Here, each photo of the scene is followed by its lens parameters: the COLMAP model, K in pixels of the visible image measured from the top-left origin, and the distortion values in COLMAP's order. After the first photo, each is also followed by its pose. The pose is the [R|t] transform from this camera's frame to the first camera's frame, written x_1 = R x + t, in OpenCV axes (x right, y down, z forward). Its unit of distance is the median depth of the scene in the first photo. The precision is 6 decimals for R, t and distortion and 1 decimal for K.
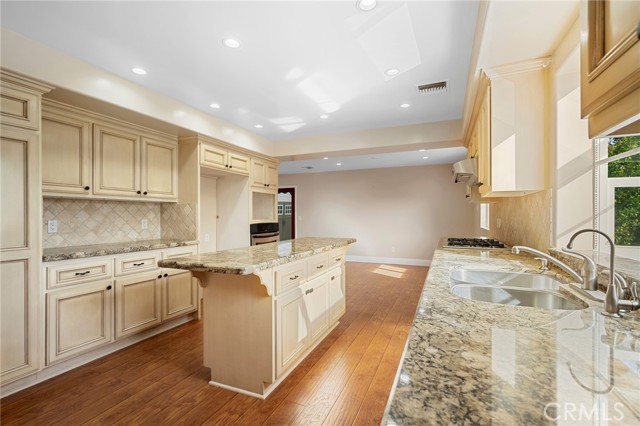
lens RADIAL K [[305.8, 0, 320.0], [0, 305.8, 213.0], [0, 0, 1]] dist [0.000549, 0.000040]
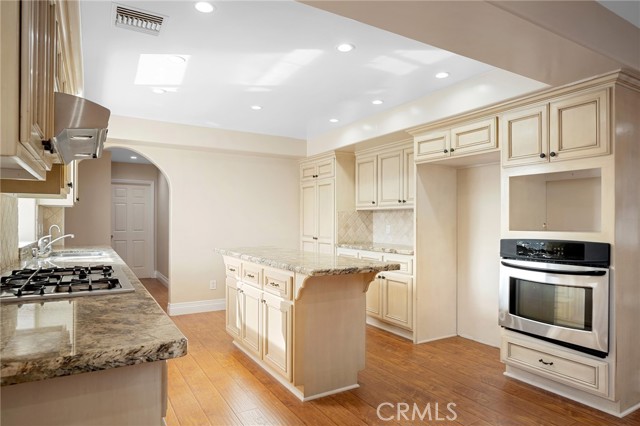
lens RADIAL K [[385.6, 0, 321.2], [0, 385.6, 221.7], [0, 0, 1]] dist [-0.036610, -0.000058]
pose [[-0.596806, -0.003609, -0.802378, 0.696089], [-0.000673, 0.999992, -0.003997, 0.012681], [0.802386, -0.001846, -0.596803, 1.599132]]
